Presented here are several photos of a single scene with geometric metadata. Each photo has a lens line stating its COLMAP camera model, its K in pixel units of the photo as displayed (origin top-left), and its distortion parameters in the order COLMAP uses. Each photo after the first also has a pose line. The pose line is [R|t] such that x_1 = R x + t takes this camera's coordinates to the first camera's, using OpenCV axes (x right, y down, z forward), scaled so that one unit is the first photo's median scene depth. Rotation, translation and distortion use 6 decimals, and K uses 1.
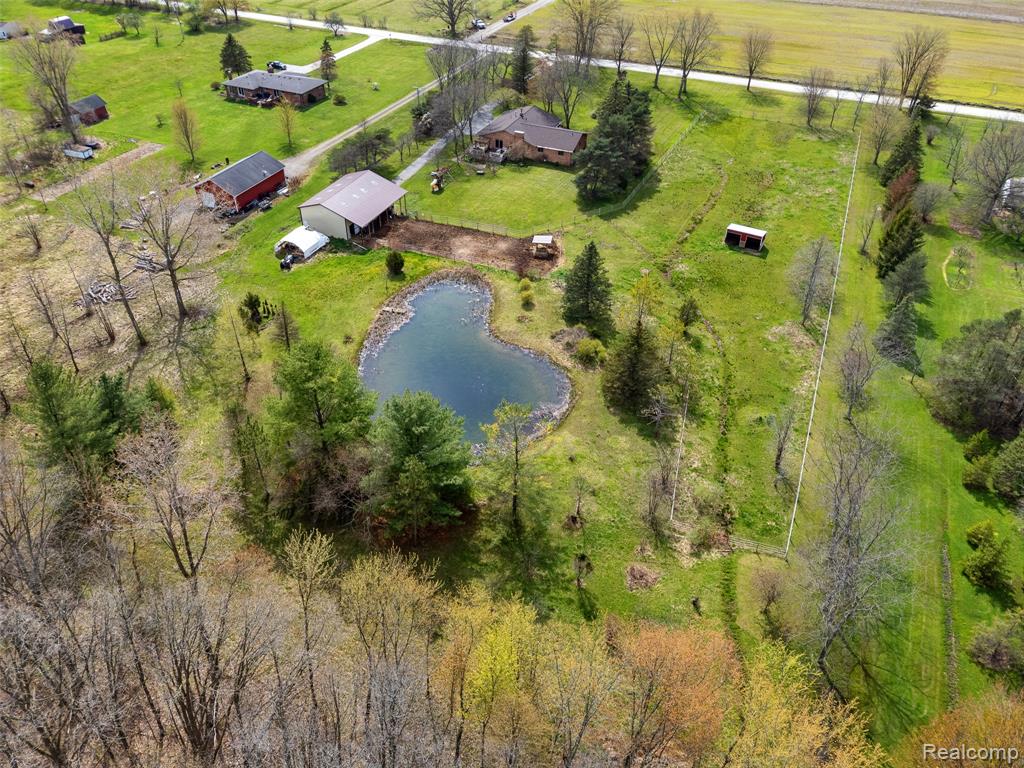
lens RADIAL K [[762.7, 0, 512.0], [0, 762.7, 384.0], [0, 0, 1]] dist [0.023774, -0.005108]
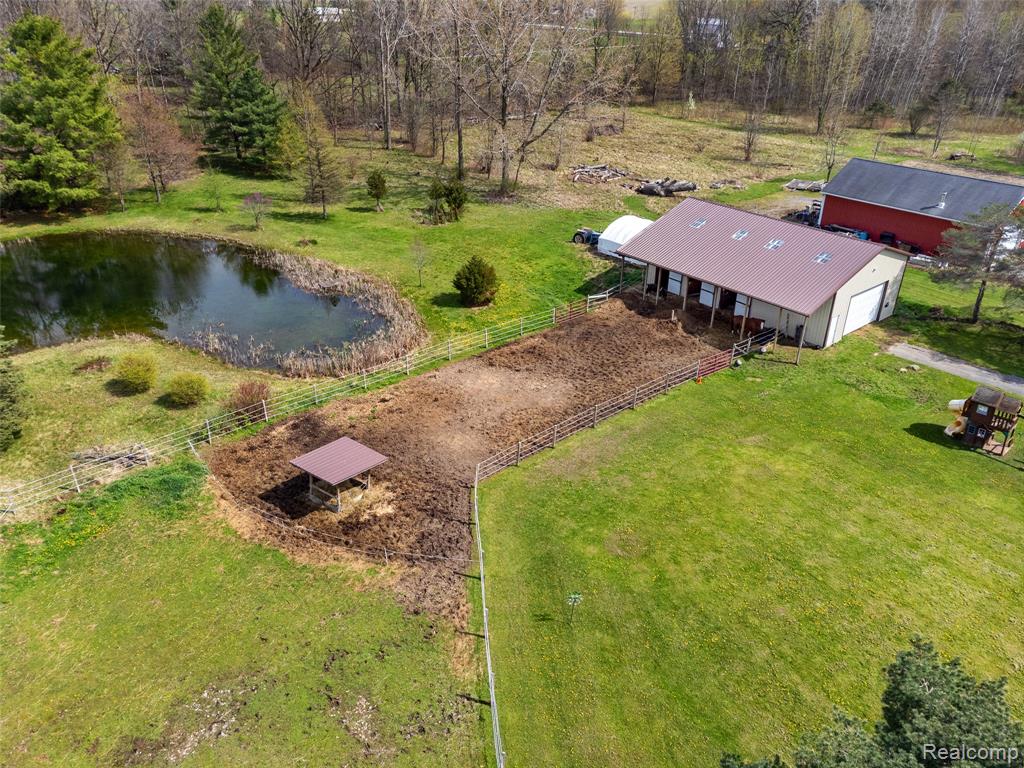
lens RADIAL K [[762.7, 0, 512.0], [0, 762.7, 384.0], [0, 0, 1]] dist [0.023774, -0.005108]
pose [[-0.464838, 0.403827, -0.787940, 0.194671], [-0.555833, 0.559617, 0.614719, -0.370258], [0.689184, 0.723708, -0.035670, 0.956211]]
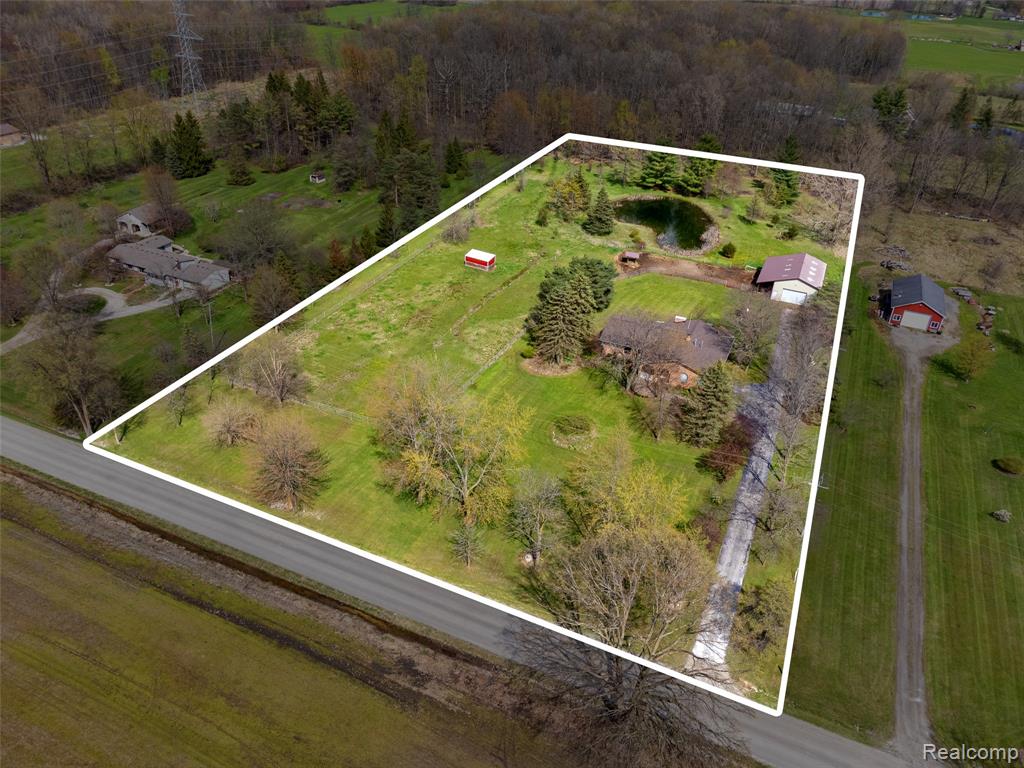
lens RADIAL K [[762.1, 0, 512.0], [0, 762.1, 384.0], [0, 0, 1]] dist [0.025416, -0.021188]
pose [[-0.998705, -0.048729, -0.014614, 0.247678], [-0.030404, 0.341411, 0.939422, -1.299730], [-0.040788, 0.938650, -0.342450, 1.578560]]
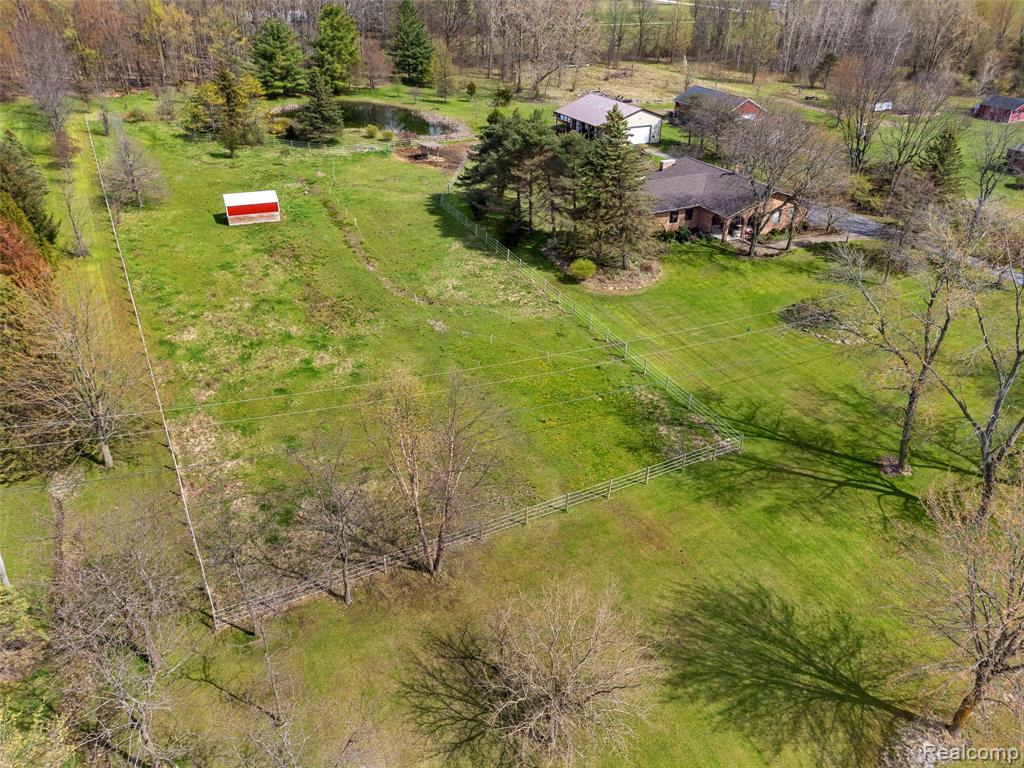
lens RADIAL K [[764.2, 0, 512.0], [0, 764.2, 384.0], [0, 0, 1]] dist [0.000645, 0.000011]
pose [[-0.634429, 0.370069, -0.678638, 0.665791], [-0.499474, 0.473783, 0.725296, -0.720329], [0.589937, 0.799111, -0.115742, 1.297960]]
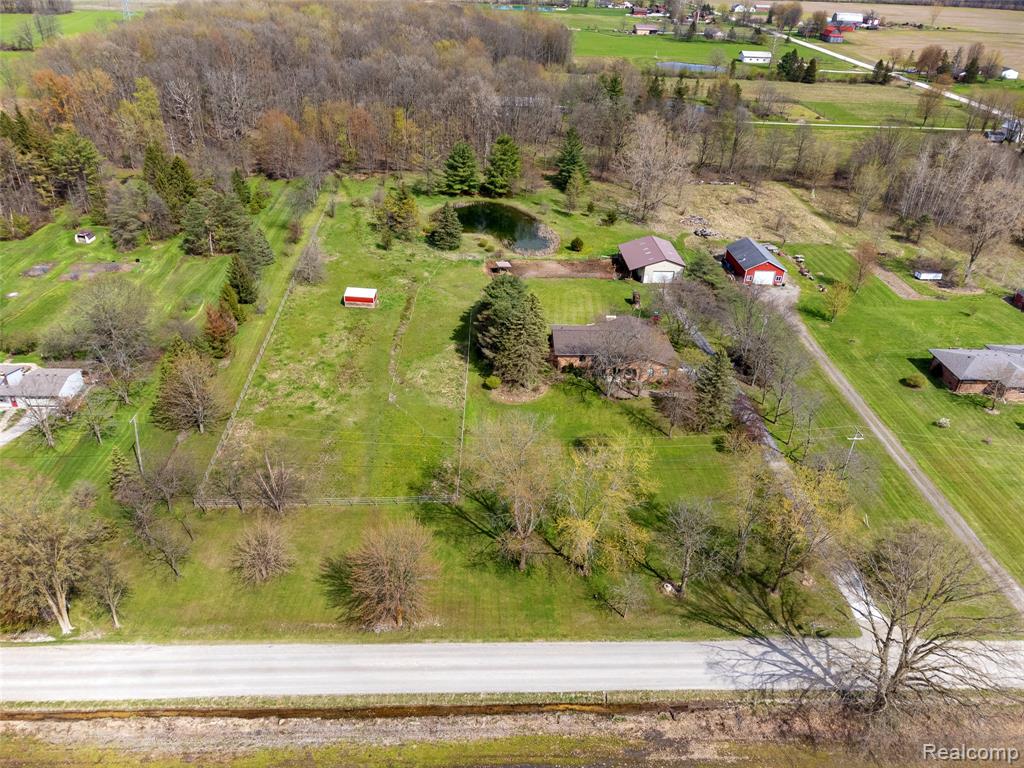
lens RADIAL K [[762.7, 0, 512.0], [0, 762.7, 384.0], [0, 0, 1]] dist [0.023774, -0.005108]
pose [[-0.893597, 0.185339, -0.408821, 0.584112], [-0.318034, 0.381306, 0.868021, -1.212612], [0.316764, 0.905679, -0.281790, 1.474056]]
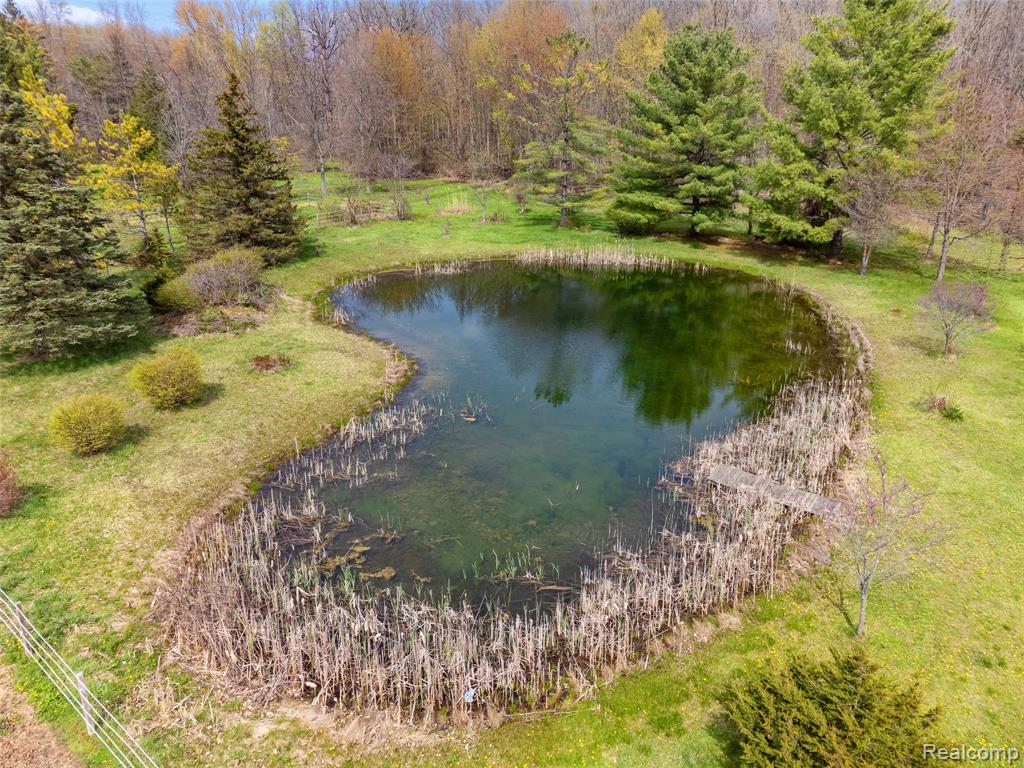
lens RADIAL K [[762.1, 0, 512.0], [0, 762.1, 384.0], [0, 0, 1]] dist [0.025416, -0.021188]
pose [[-0.943010, -0.144463, 0.299771, -0.122050], [0.184044, 0.524105, 0.831530, -0.239665], [-0.277237, 0.839312, -0.467648, 0.903918]]
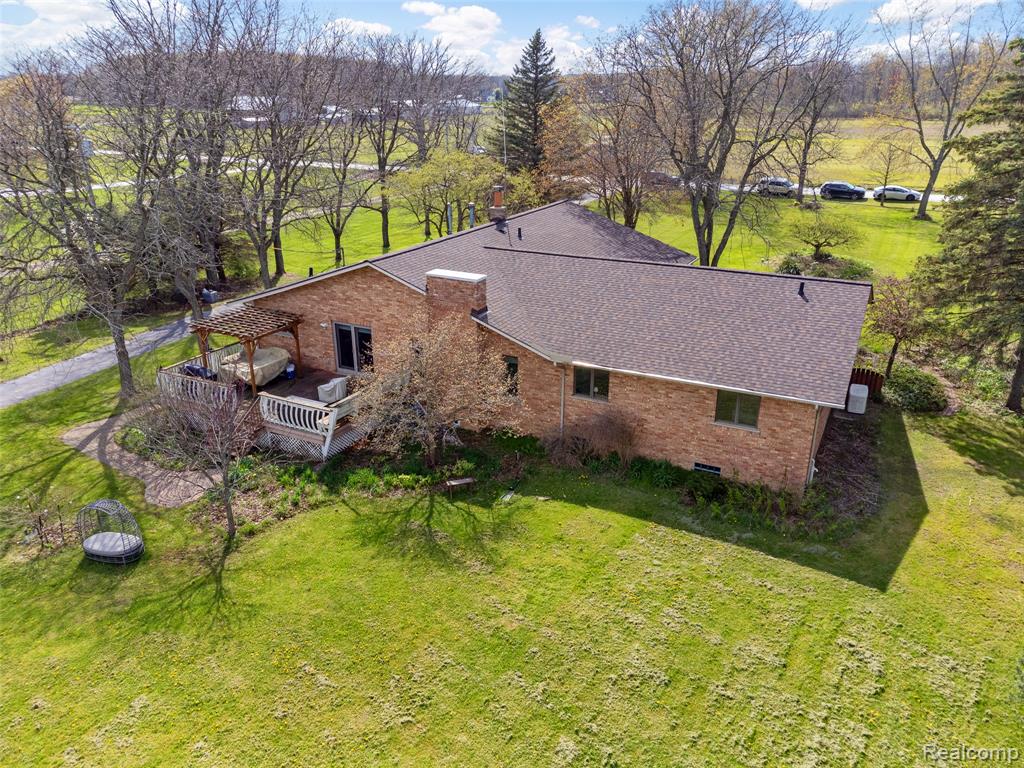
lens RADIAL K [[762.1, 0, 512.0], [0, 762.1, 384.0], [0, 0, 1]] dist [0.025416, -0.021188]
pose [[0.996928, 0.010162, -0.077664, 0.038118], [-0.032097, 0.957471, -0.286739, -0.299610], [0.071448, 0.288351, 0.954856, 0.976230]]
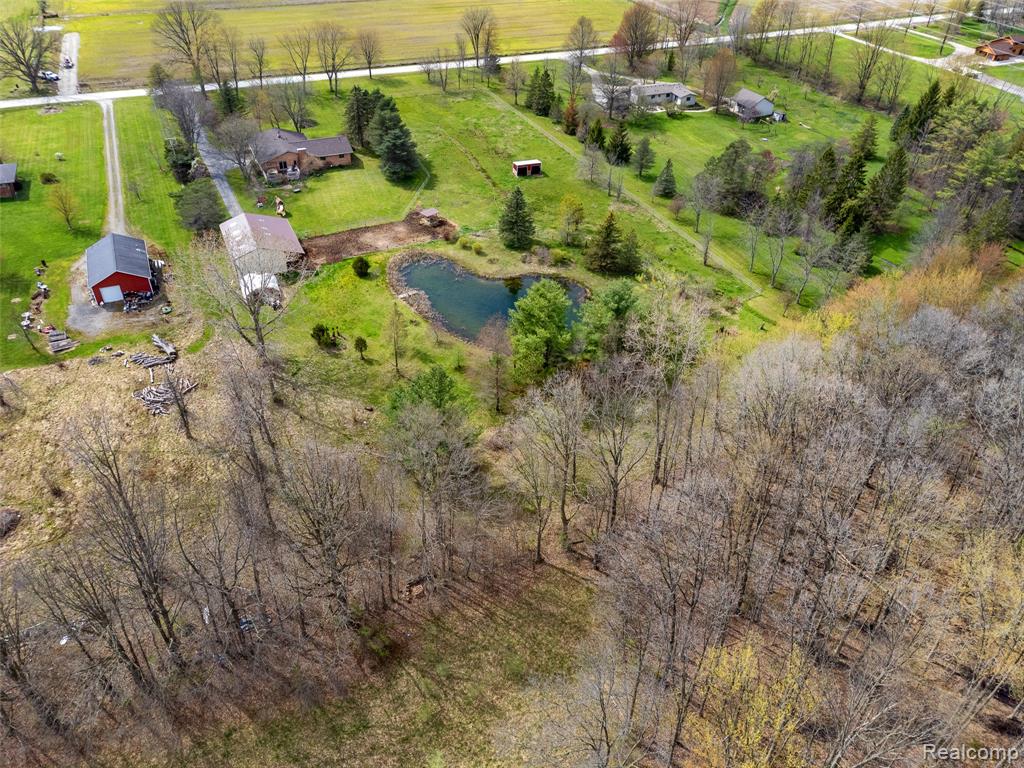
lens RADIAL K [[764.7, 0, 512.0], [0, 764.7, 384.0], [0, 0, 1]] dist [-0.032095, 0.081245]
pose [[0.676395, -0.446548, 0.585735, -0.676264], [0.440422, 0.882629, 0.164301, -0.080577], [-0.590354, 0.146838, 0.793675, -0.030231]]
